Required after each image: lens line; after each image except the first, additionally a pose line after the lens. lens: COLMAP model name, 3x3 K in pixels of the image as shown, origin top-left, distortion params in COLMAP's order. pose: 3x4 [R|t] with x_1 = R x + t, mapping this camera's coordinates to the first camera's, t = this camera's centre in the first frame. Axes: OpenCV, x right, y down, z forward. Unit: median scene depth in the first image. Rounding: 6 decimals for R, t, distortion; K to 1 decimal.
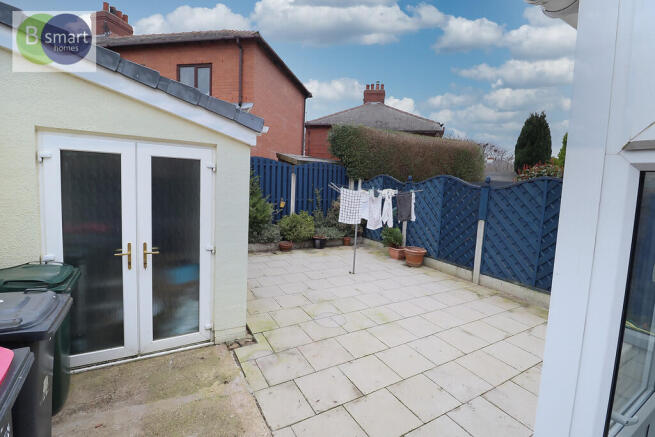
lens RADIAL K [[307.2, 0, 328.4], [0, 307.2, 211.8], [0, 0, 1]] dist [-0.003297, -0.000618]
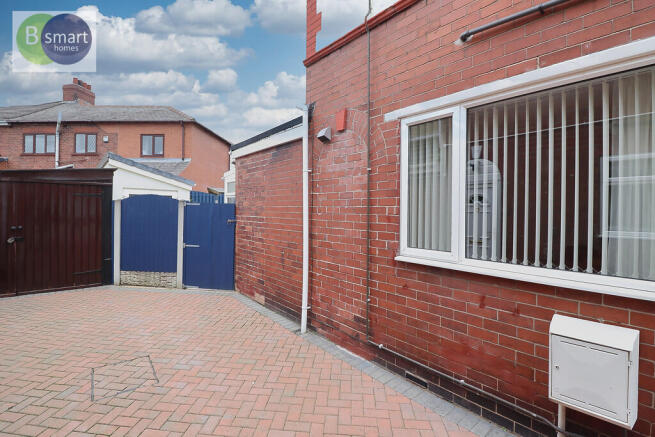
lens RADIAL K [[307.2, 0, 328.4], [0, 307.2, 211.8], [0, 0, 1]] dist [-0.003297, -0.000618]
pose [[0.984343, -0.030132, 0.173668, 0.180369], [0.044961, 0.995610, -0.082094, 0.097643], [-0.170432, 0.088617, 0.981377, -0.703815]]
